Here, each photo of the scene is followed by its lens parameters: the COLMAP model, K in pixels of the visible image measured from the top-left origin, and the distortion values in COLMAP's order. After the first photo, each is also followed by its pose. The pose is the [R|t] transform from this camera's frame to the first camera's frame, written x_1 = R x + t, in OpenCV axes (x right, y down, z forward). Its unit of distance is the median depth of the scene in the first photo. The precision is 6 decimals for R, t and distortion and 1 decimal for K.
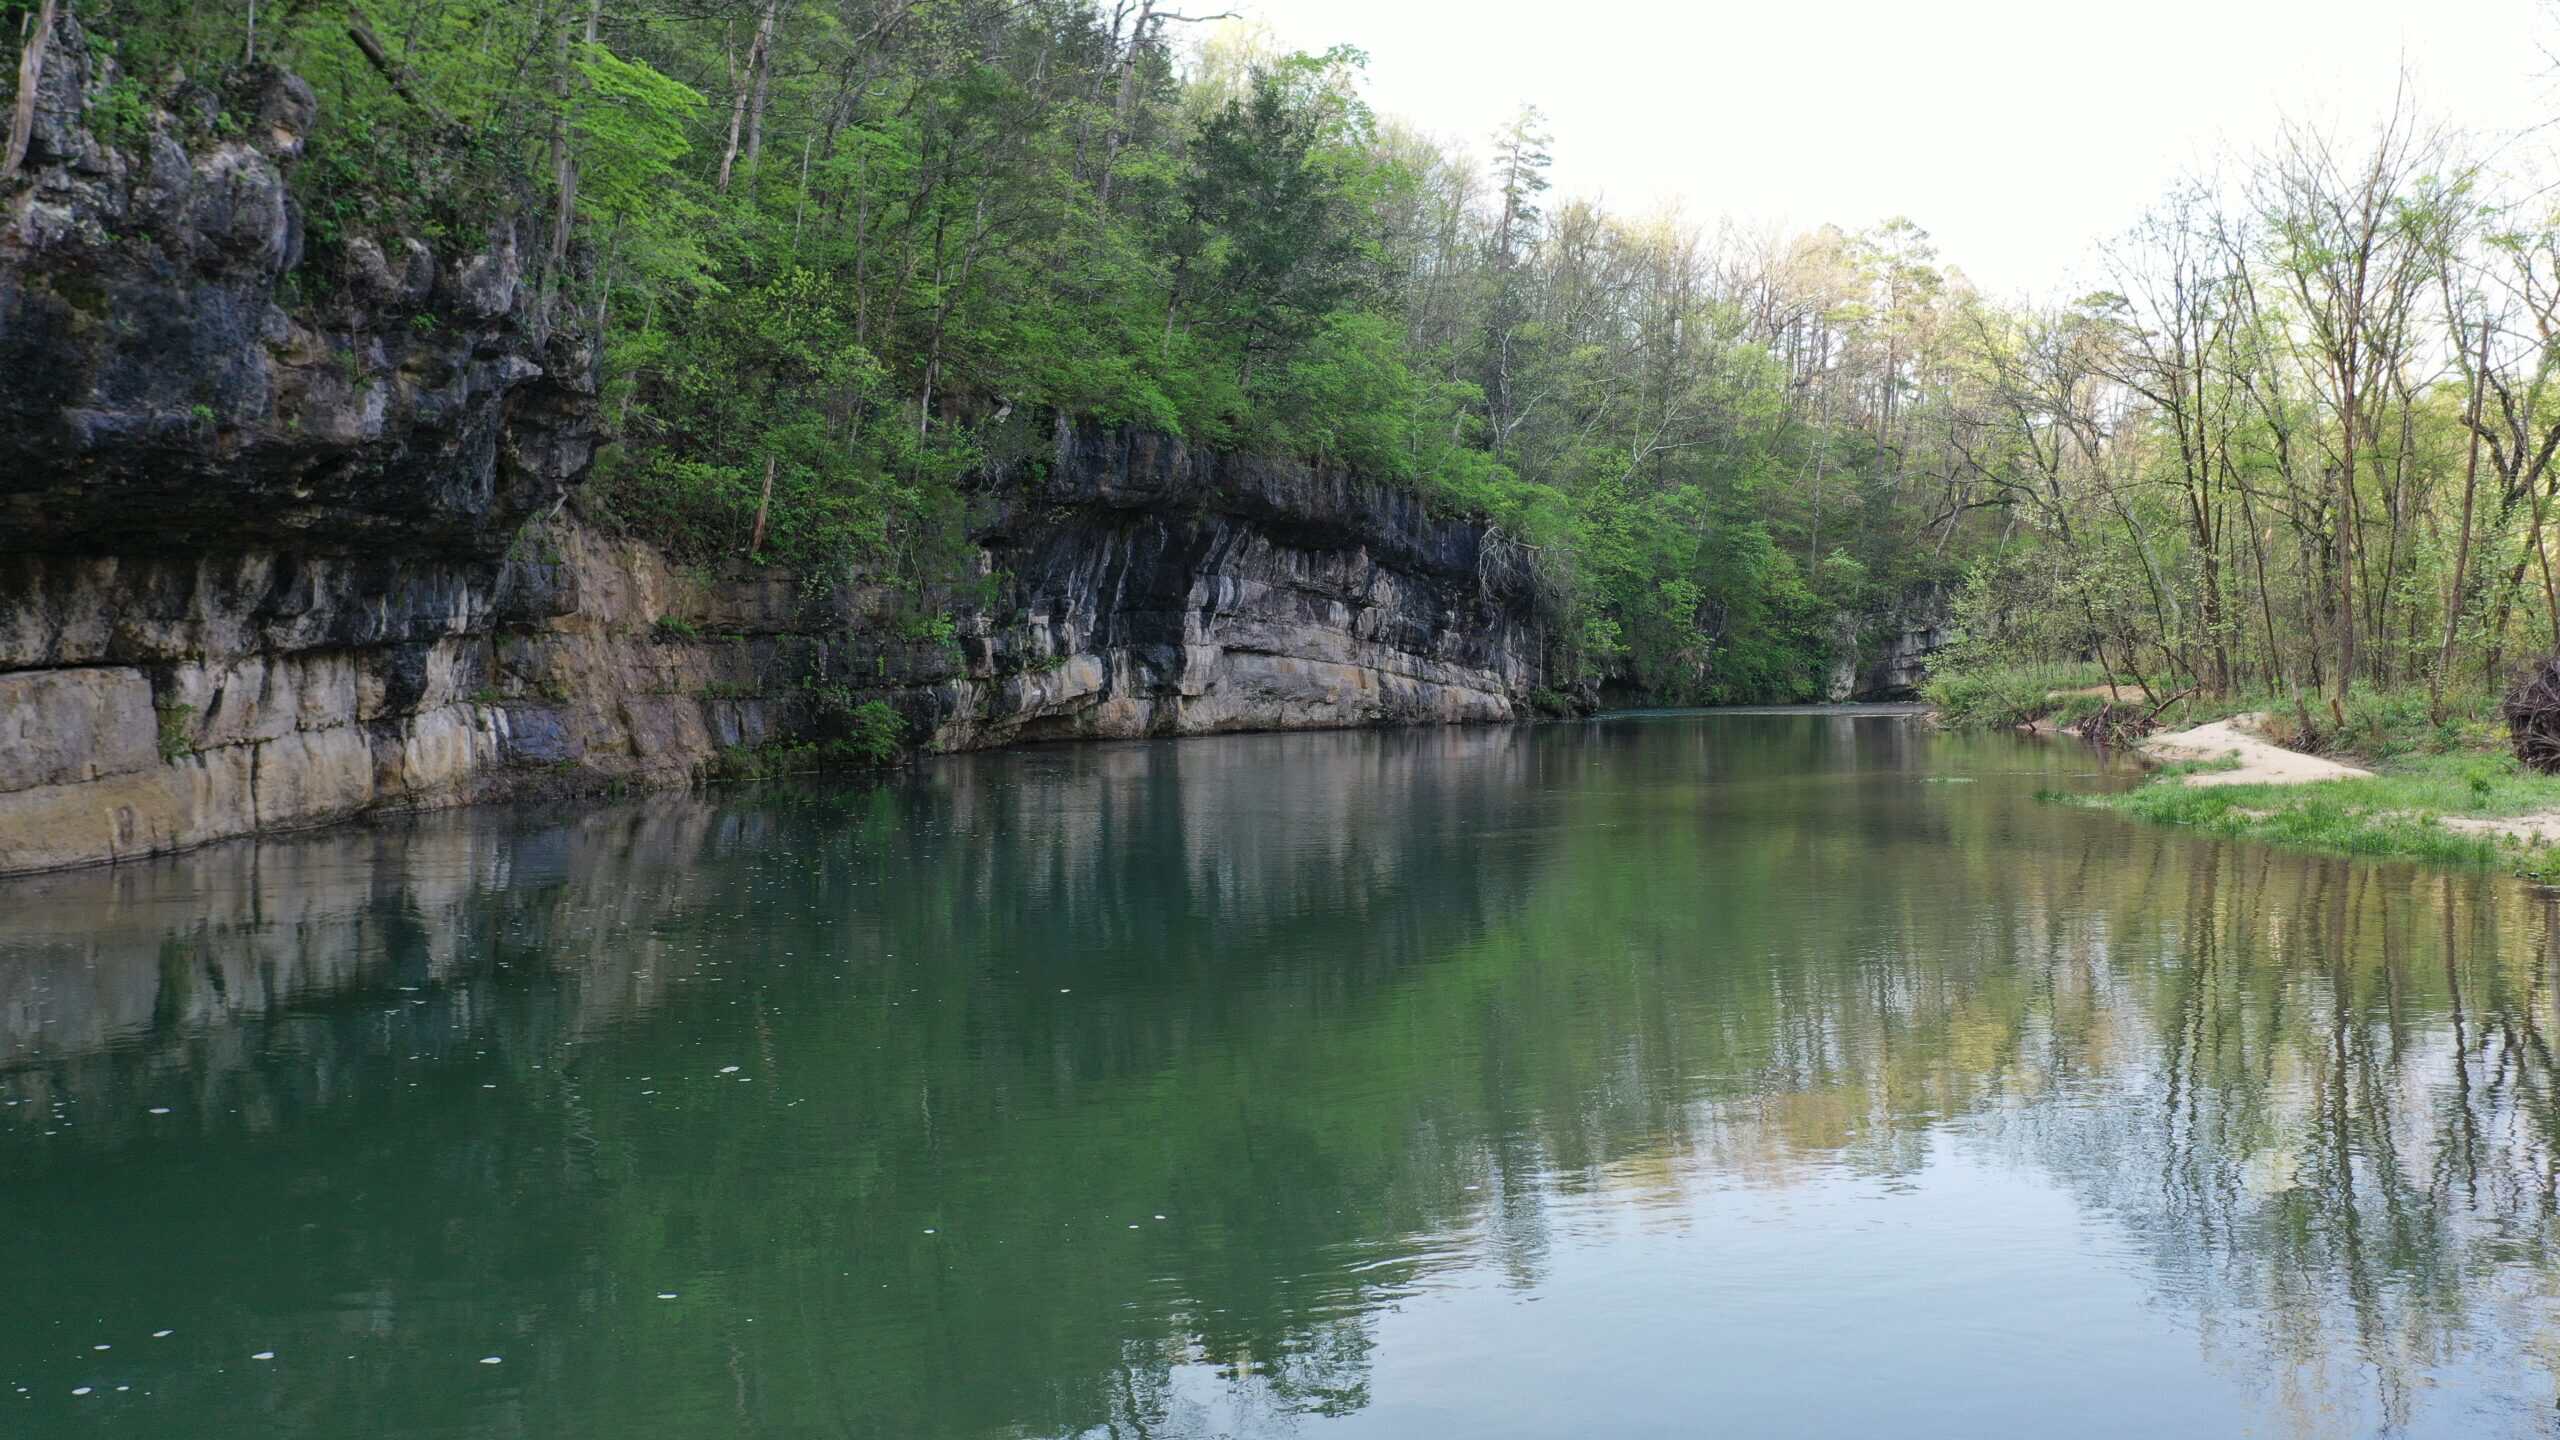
lens RADIAL K [[2010.2, 0, 1282.8], [0, 2010.2, 725.6], [0, 0, 1]] dist [-0.005743, -0.000764]
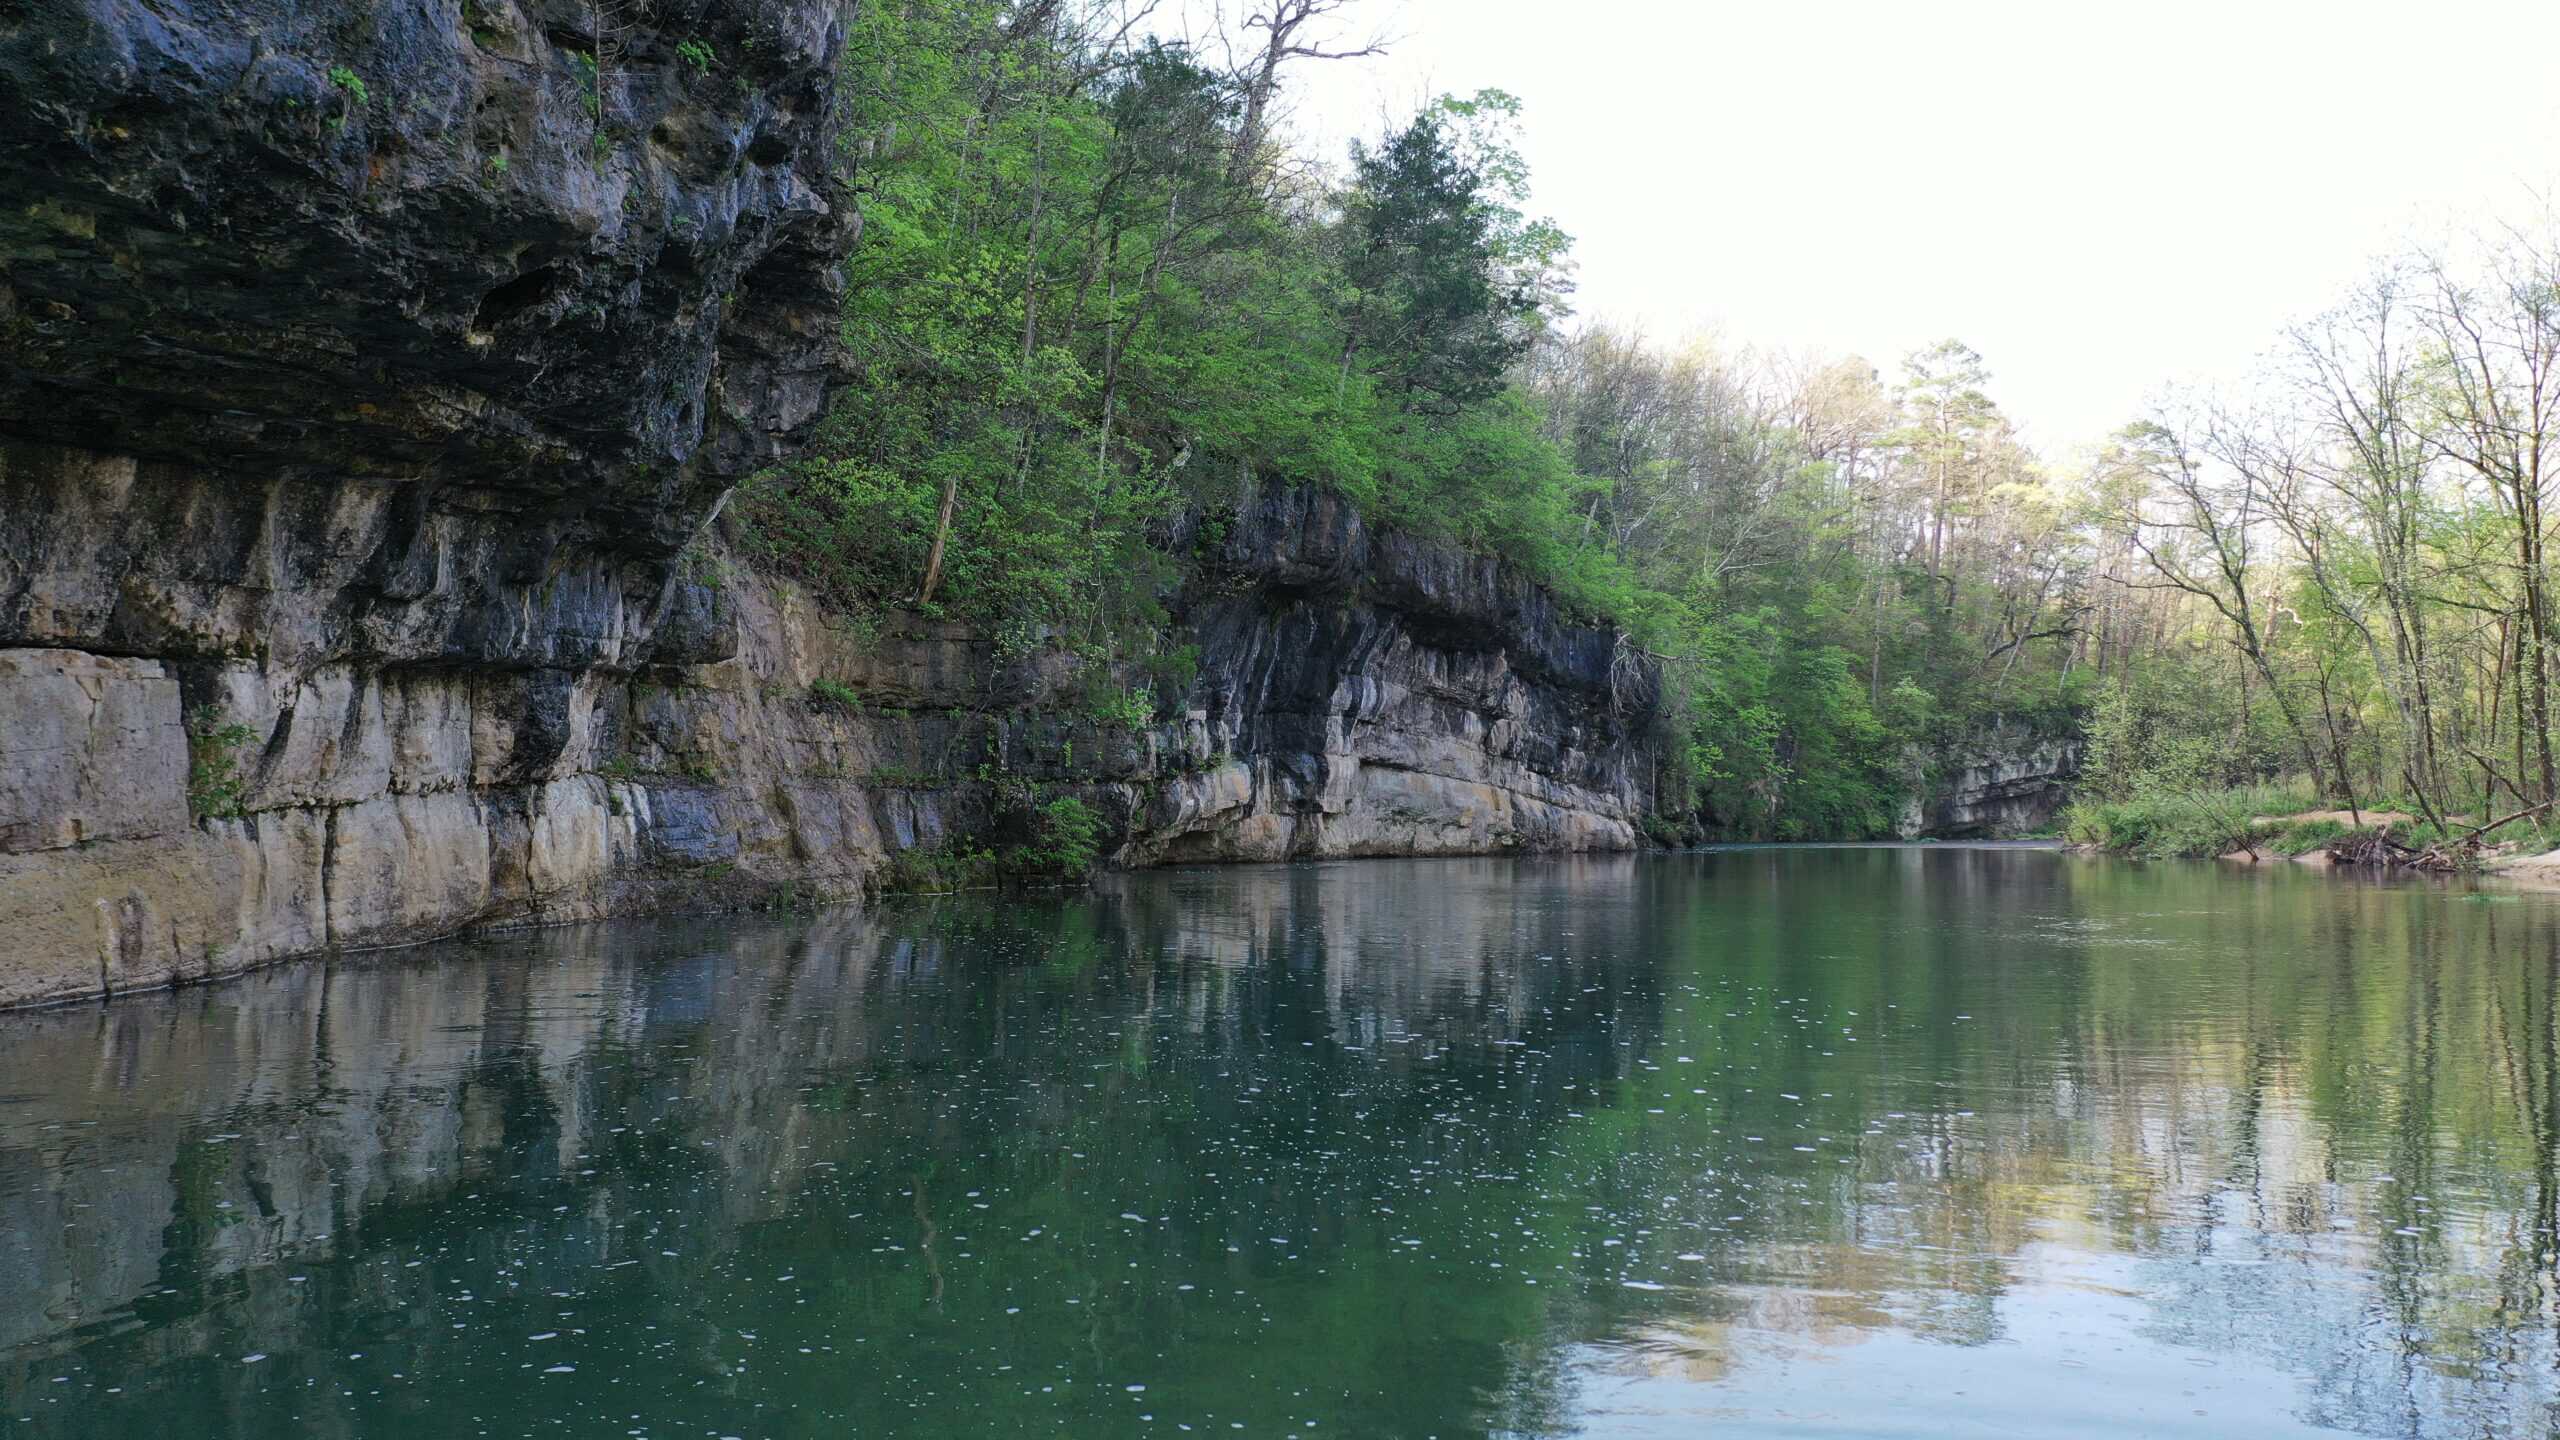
lens RADIAL K [[1998.1, 0, 1283.9], [0, 1998.1, 728.7], [0, 0, 1]] dist [-0.004230, -0.000264]
pose [[0.999701, 0.006178, 0.023663, -0.139258], [-0.004477, 0.997447, -0.071272, 0.016406], [-0.024043, 0.071144, 0.997176, 0.224830]]
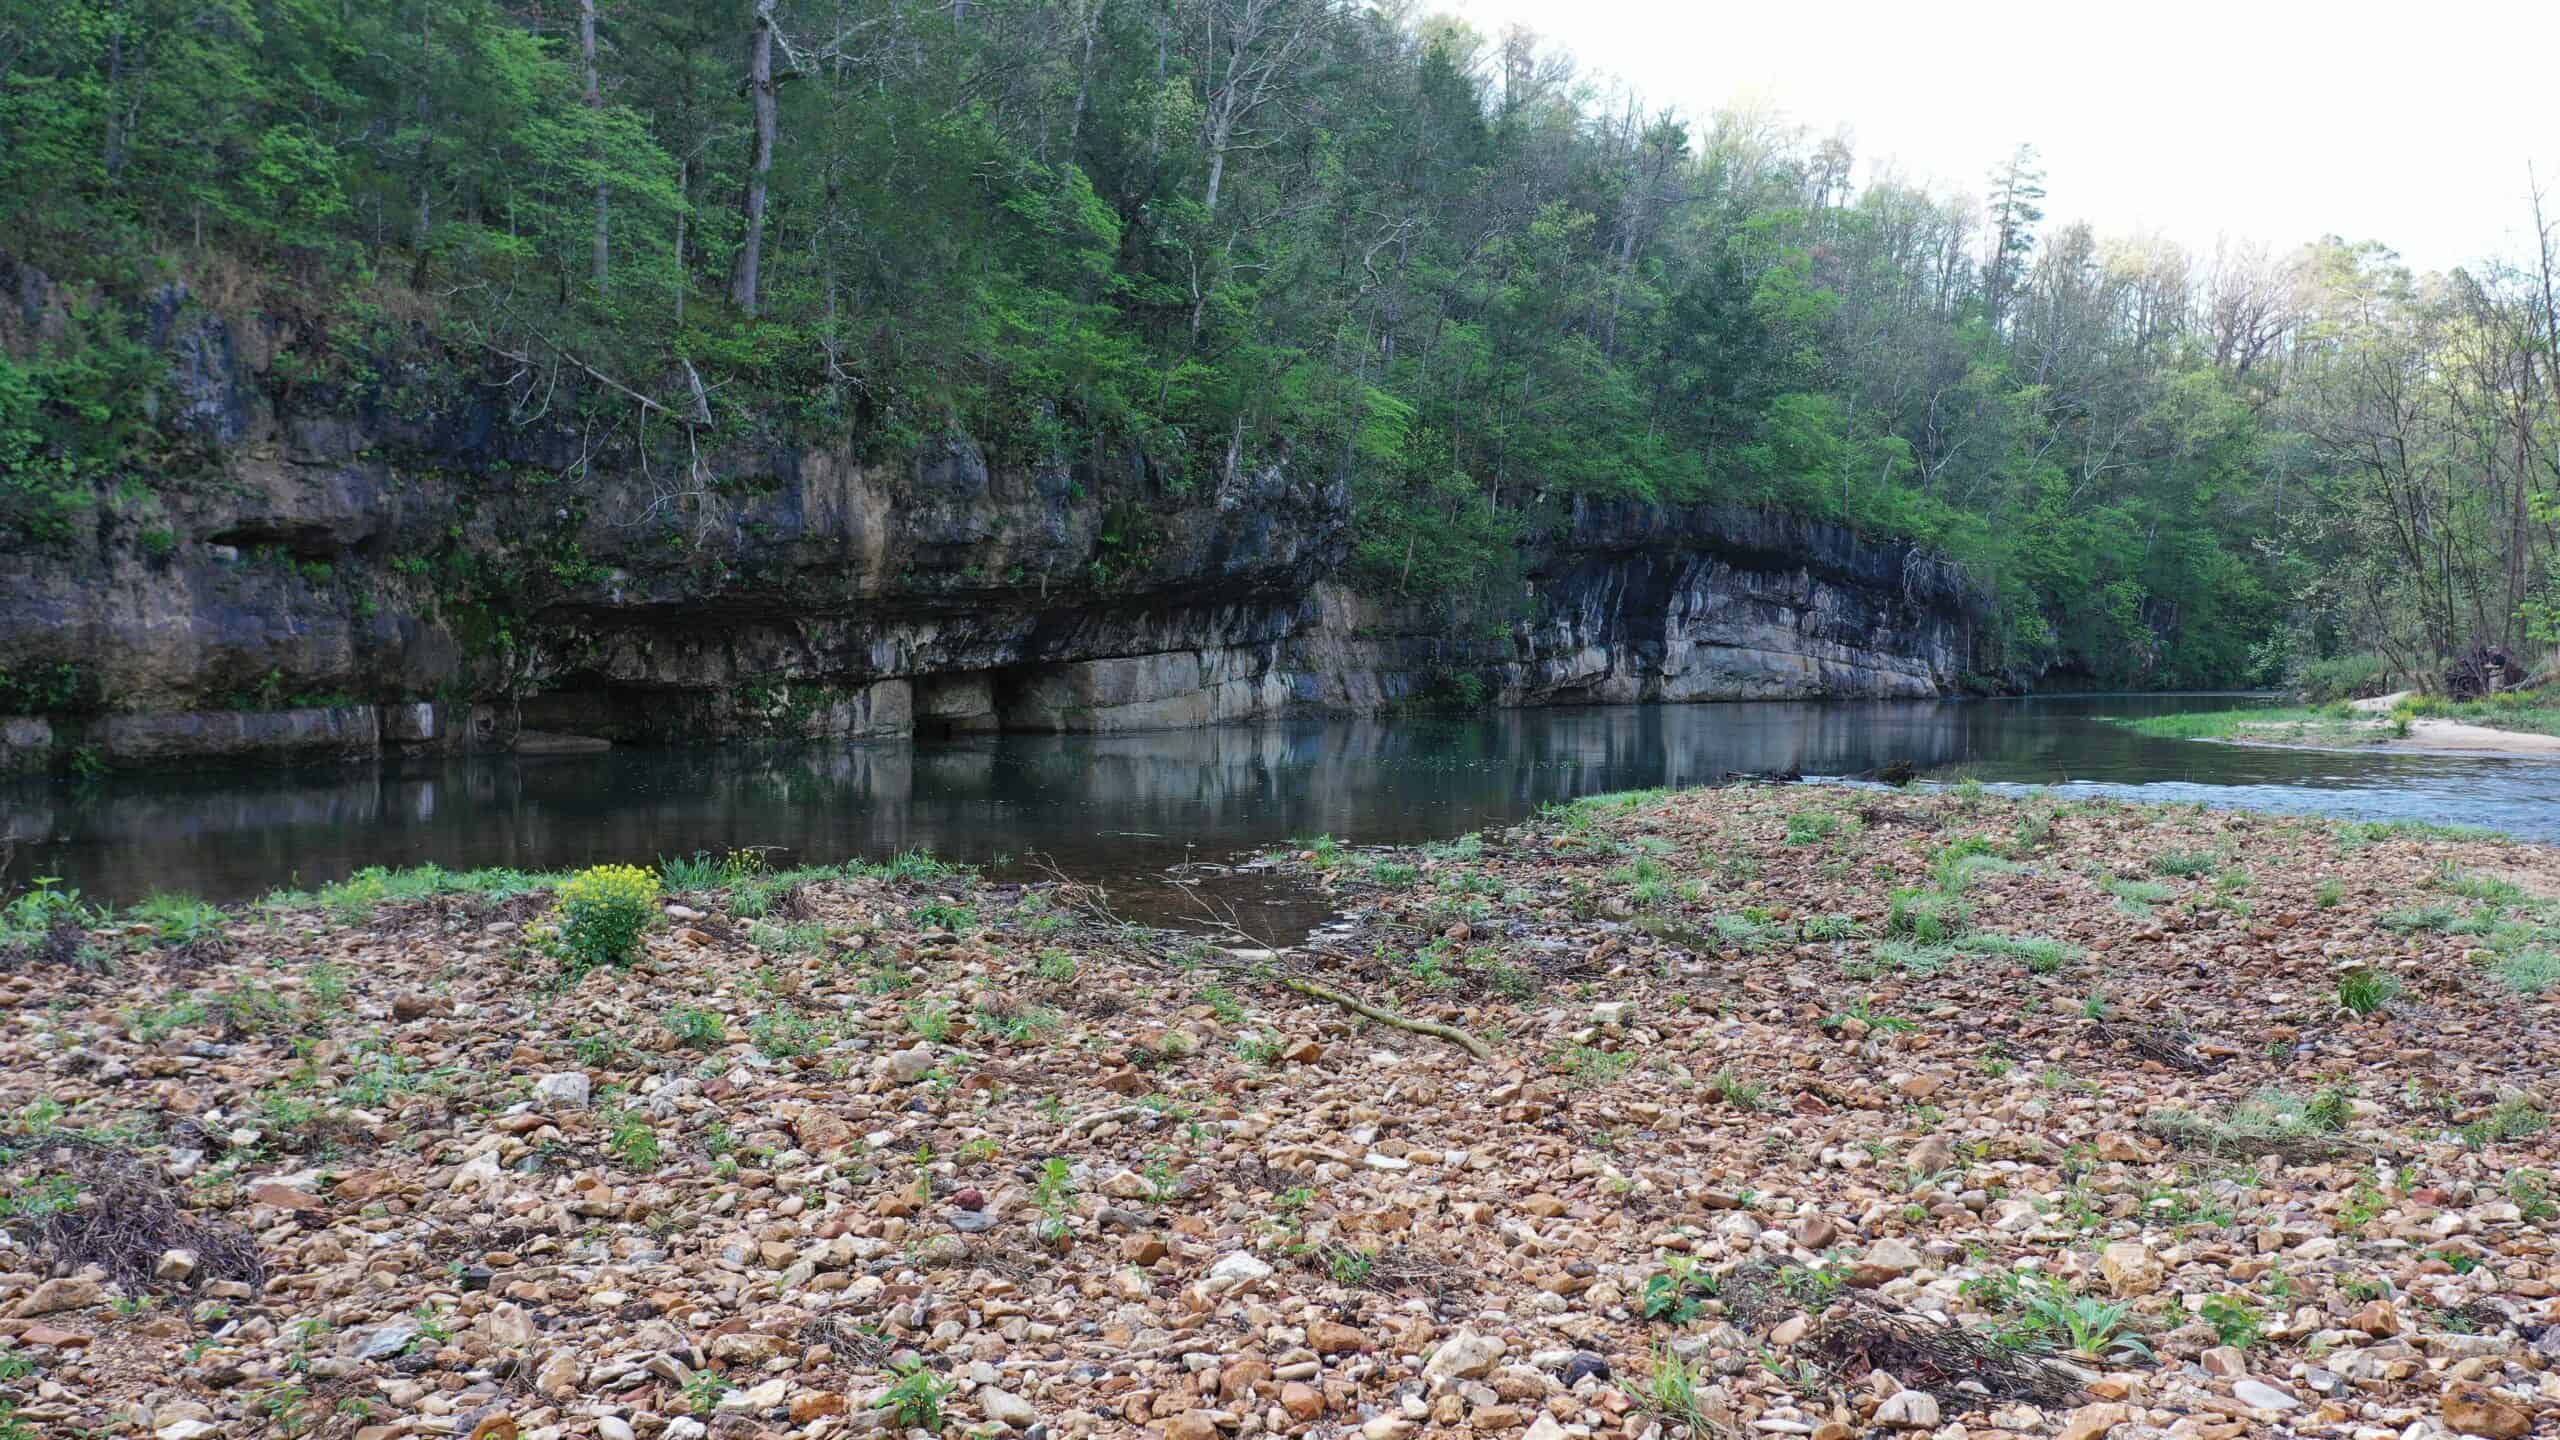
lens RADIAL K [[2010.2, 0, 1282.8], [0, 2010.2, 725.6], [0, 0, 1]] dist [-0.005743, -0.000764]
pose [[0.964998, 0.005822, -0.262194, 0.101971], [-0.005231, 0.999982, 0.002952, 0.029216], [0.262206, -0.001477, 0.965011, -0.735800]]
